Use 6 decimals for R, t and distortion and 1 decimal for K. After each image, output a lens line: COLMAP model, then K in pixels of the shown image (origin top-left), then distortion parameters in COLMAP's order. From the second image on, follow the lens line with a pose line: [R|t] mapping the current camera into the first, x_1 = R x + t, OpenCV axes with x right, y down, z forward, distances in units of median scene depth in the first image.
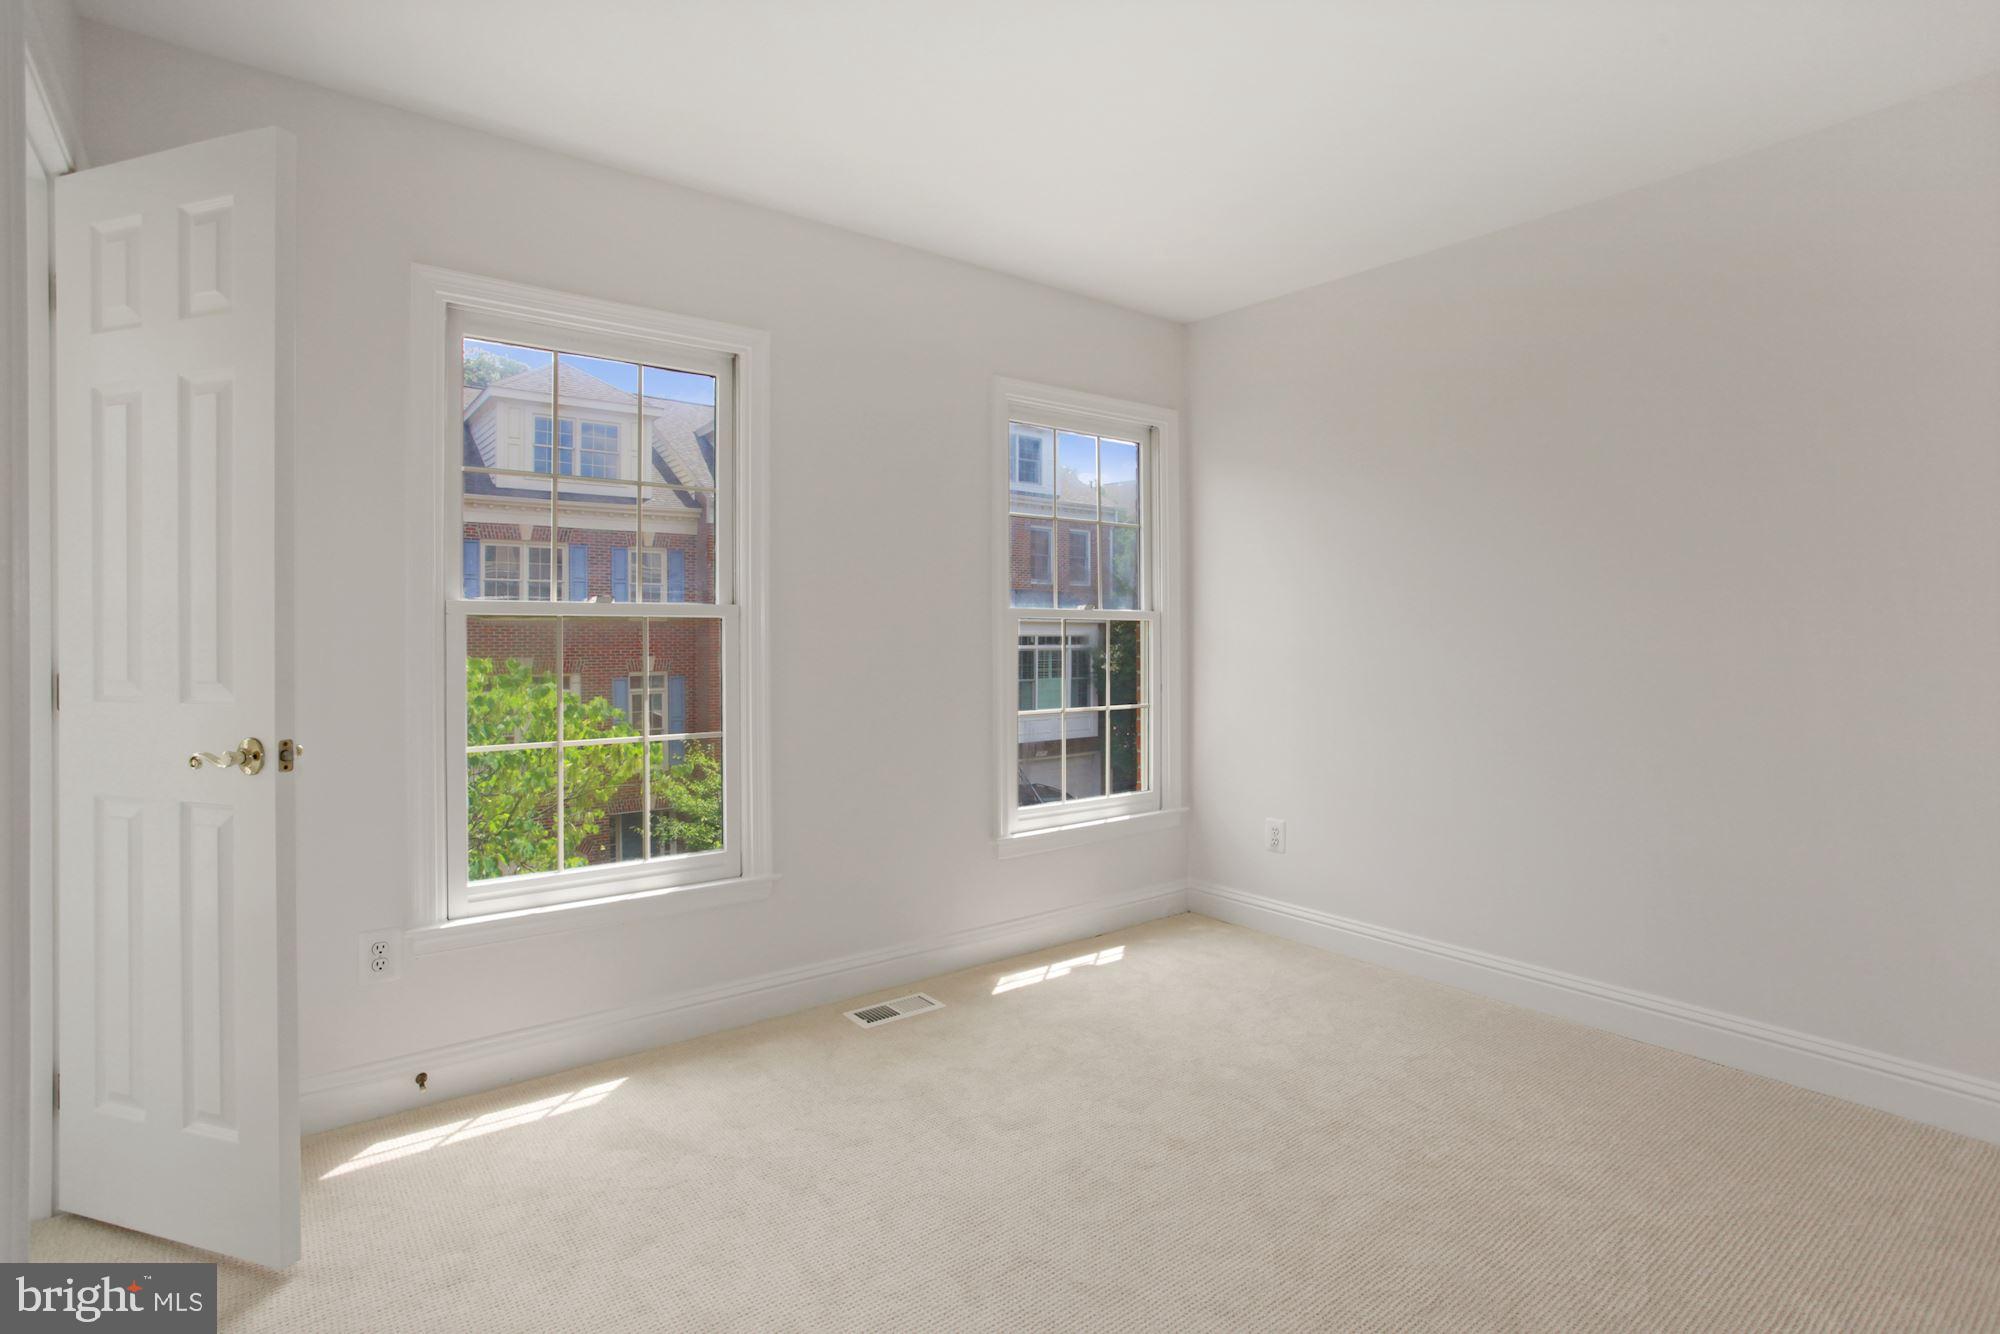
lens RADIAL K [[1012.1, 0, 1003.6], [0, 1012.1, 633.9], [0, 0, 1]] dist [-0.061472, 0.033512]
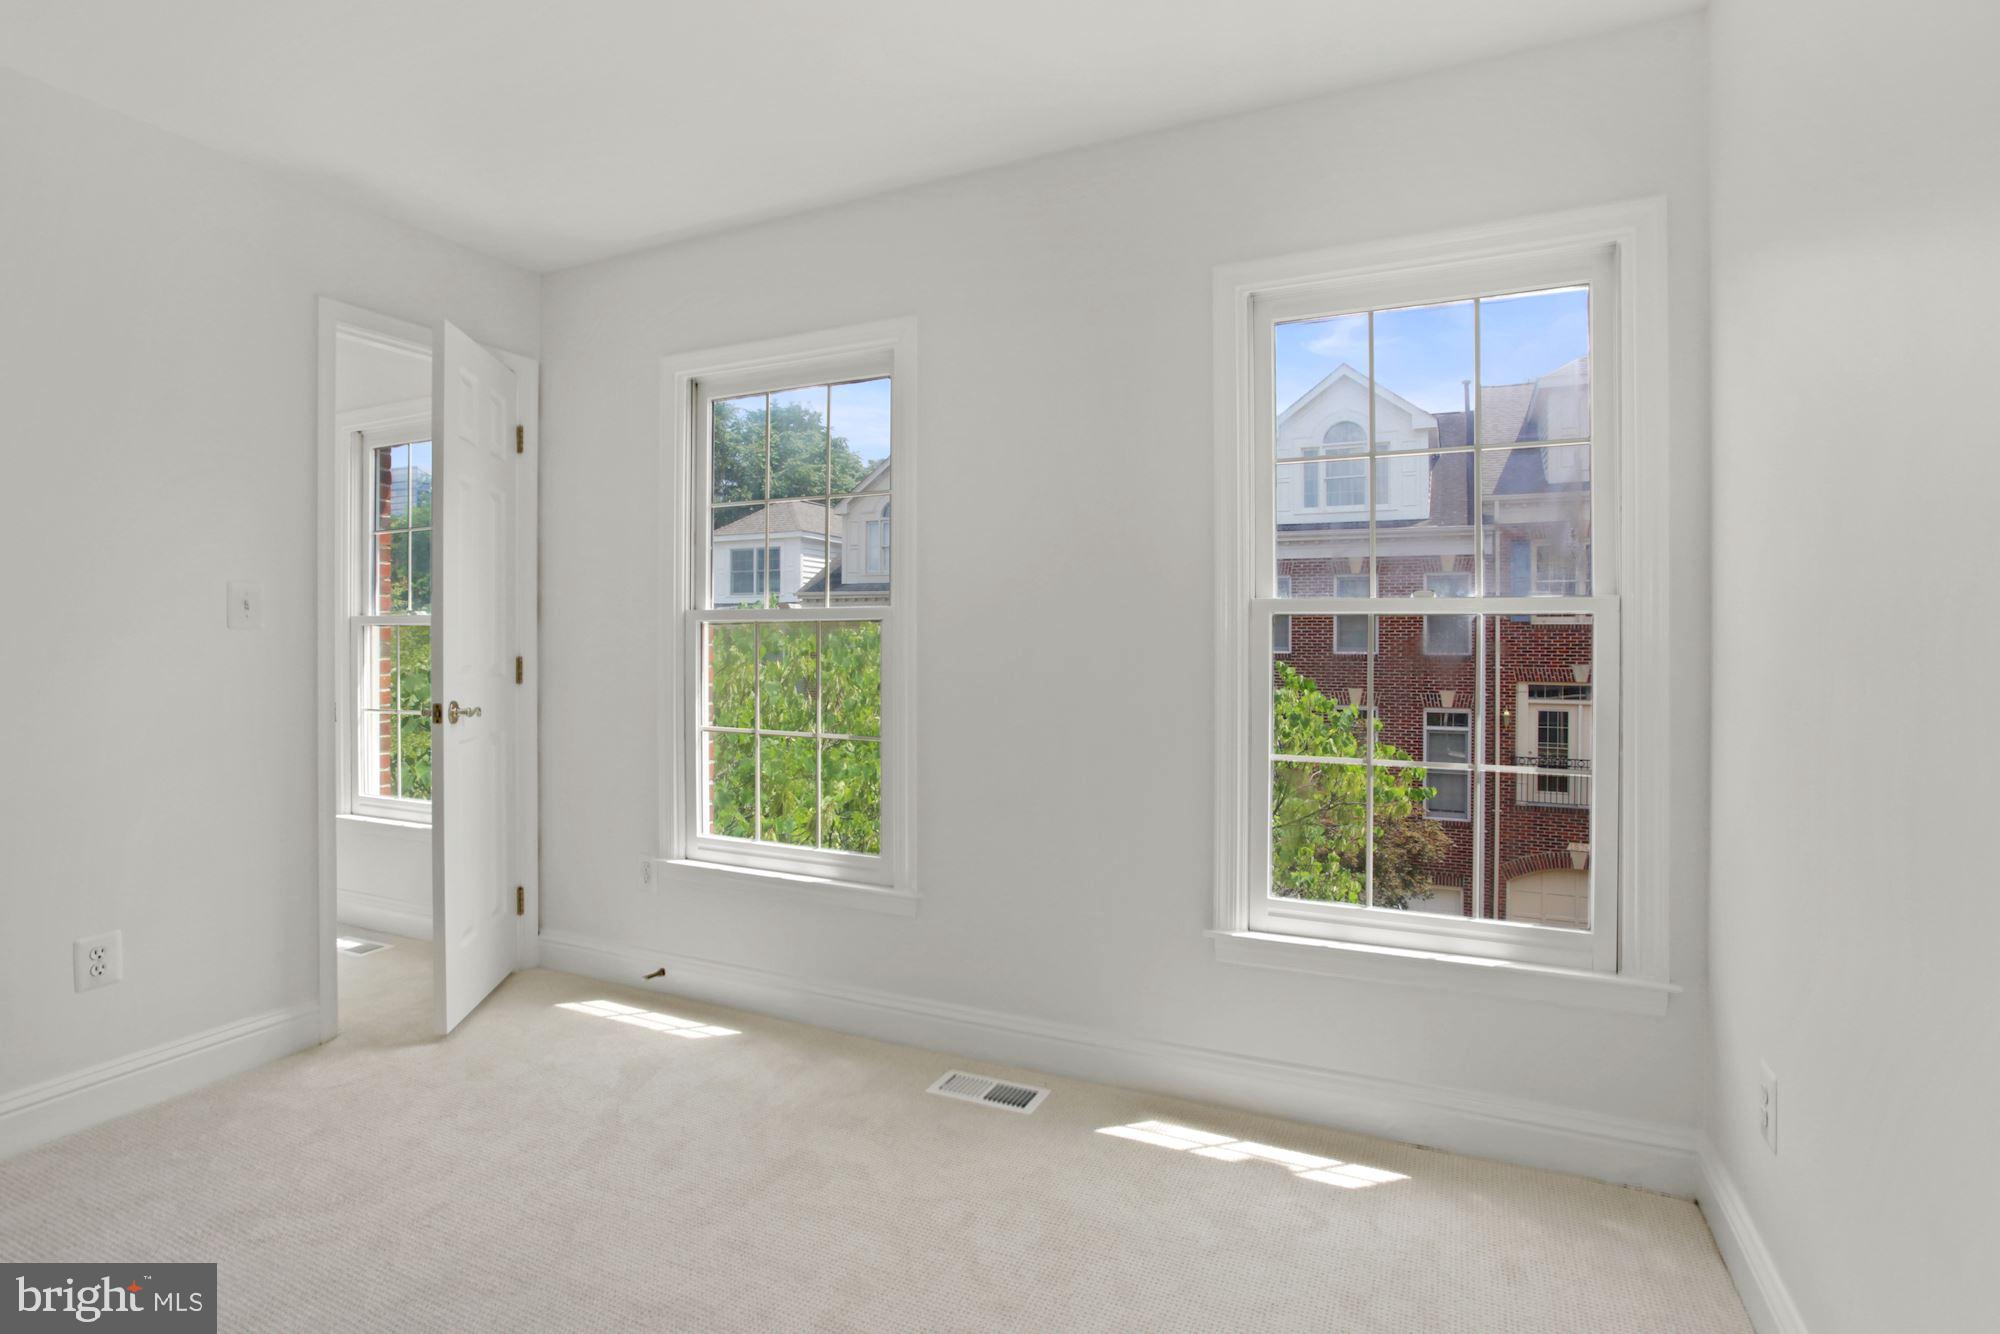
lens RADIAL K [[965.9, 0, 1000.0], [0, 965.9, 667.0], [0, 0, 1]] dist [-0.052923, 0.028884]
pose [[0.449409, 0.004204, -0.893316, 0.575457], [-0.018315, 0.999822, -0.004508, 0.030739], [0.893138, 0.018387, 0.449406, 0.632193]]
